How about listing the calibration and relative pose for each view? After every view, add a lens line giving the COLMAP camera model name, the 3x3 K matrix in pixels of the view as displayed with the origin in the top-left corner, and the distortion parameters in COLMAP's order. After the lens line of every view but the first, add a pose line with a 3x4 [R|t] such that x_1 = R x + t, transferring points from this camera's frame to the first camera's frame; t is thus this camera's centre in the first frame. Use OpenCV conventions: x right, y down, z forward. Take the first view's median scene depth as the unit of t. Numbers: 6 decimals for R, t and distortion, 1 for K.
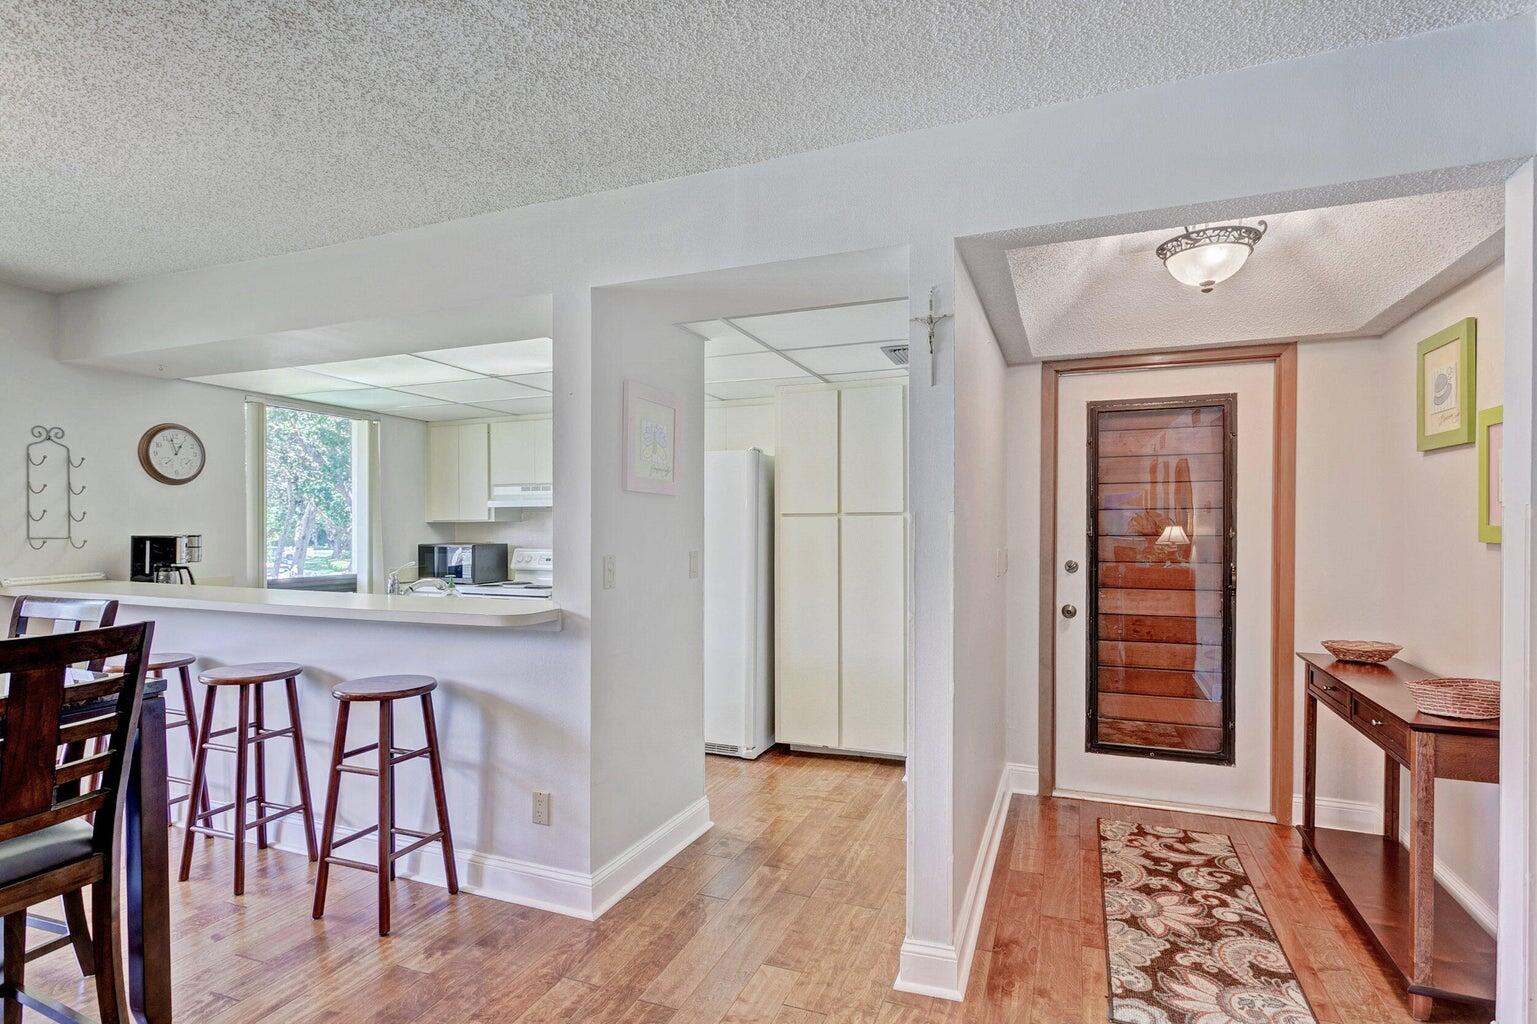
lens RADIAL K [[779.6, 0, 765.5], [0, 779.6, 522.2], [0, 0, 1]] dist [-0.003855, 0.000266]
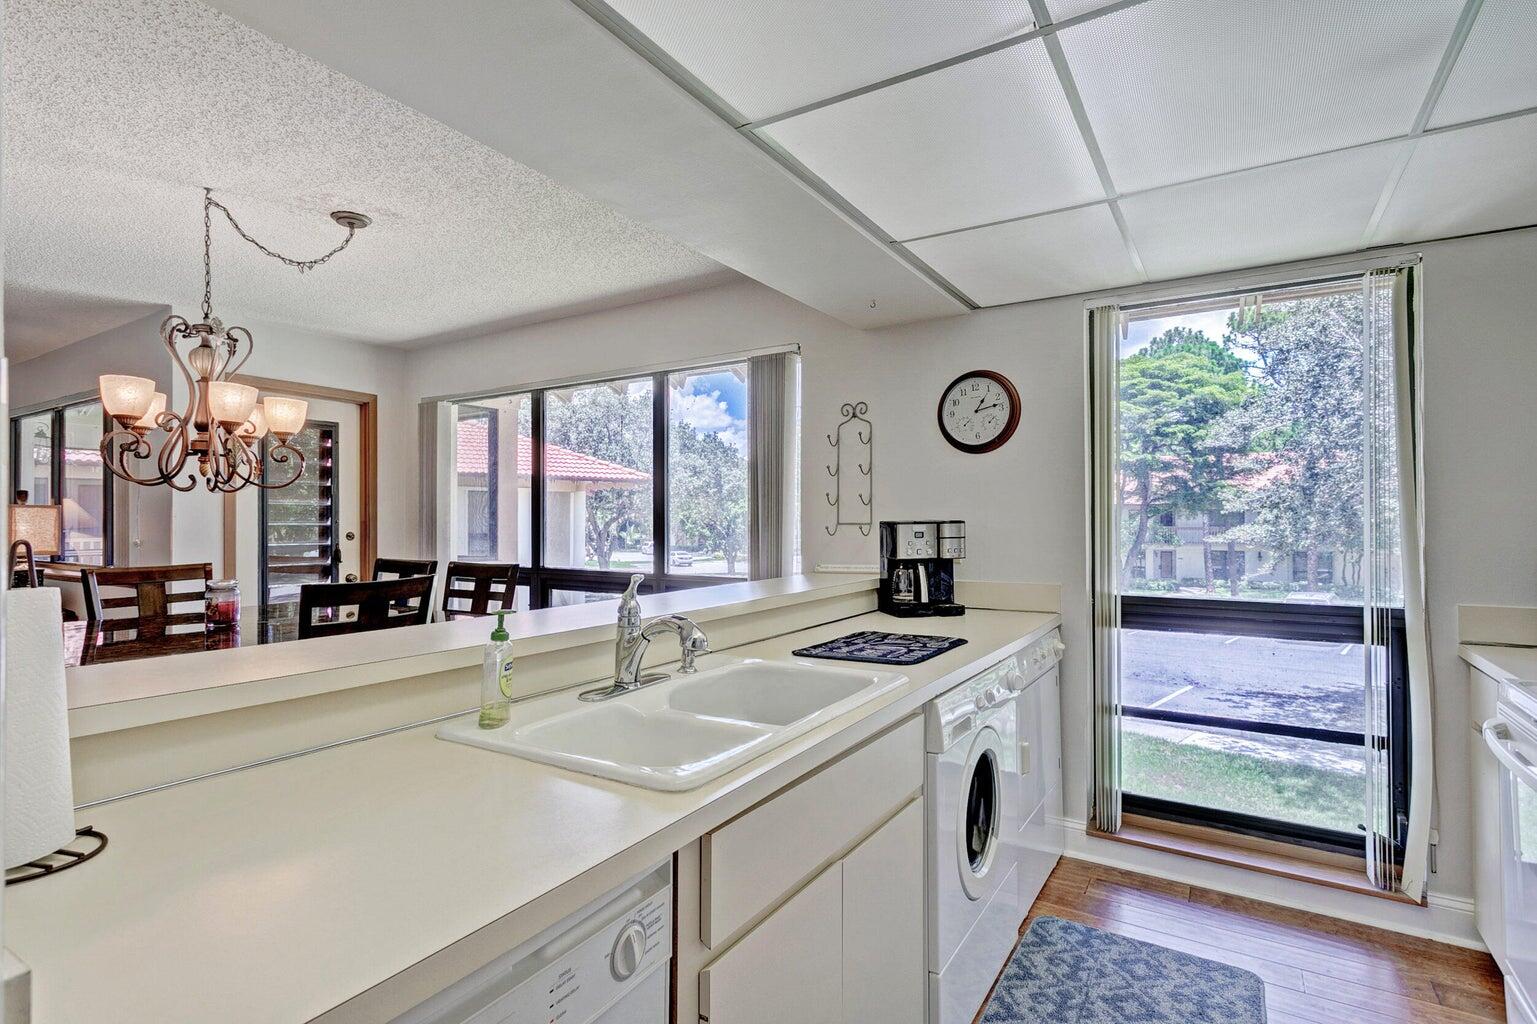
lens RADIAL K [[760.7, 0, 772.4], [0, 760.7, 516.5], [0, 0, 1]] dist [0.003325, 0.000548]
pose [[-0.175319, -0.007178, -0.984485, -0.018704], [0.009065, 0.999919, -0.008905, 0.023488], [0.984470, -0.010485, -0.175240, 1.304288]]
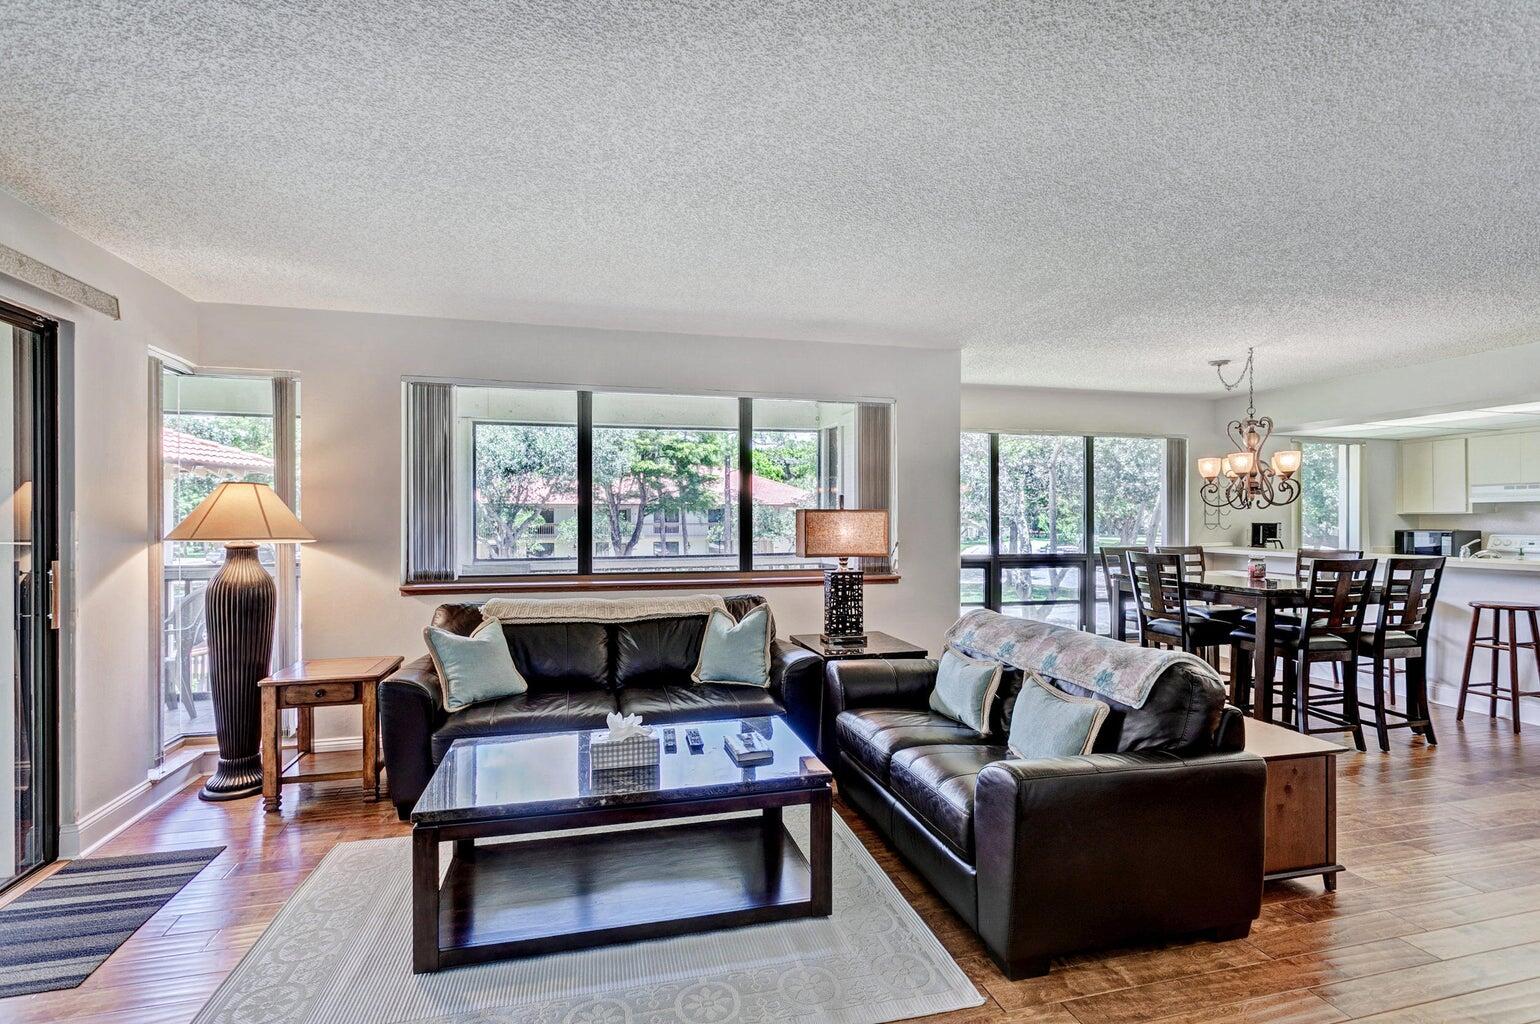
lens RADIAL K [[742.5, 0, 756.6], [0, 742.5, 522.7], [0, 0, 1]] dist [0.004338, 0.000953]
pose [[0.592215, 0.005243, -0.805763, -0.097886], [0.007022, 0.999907, 0.011667, -0.015403], [0.805749, -0.012567, 0.592124, -1.300546]]
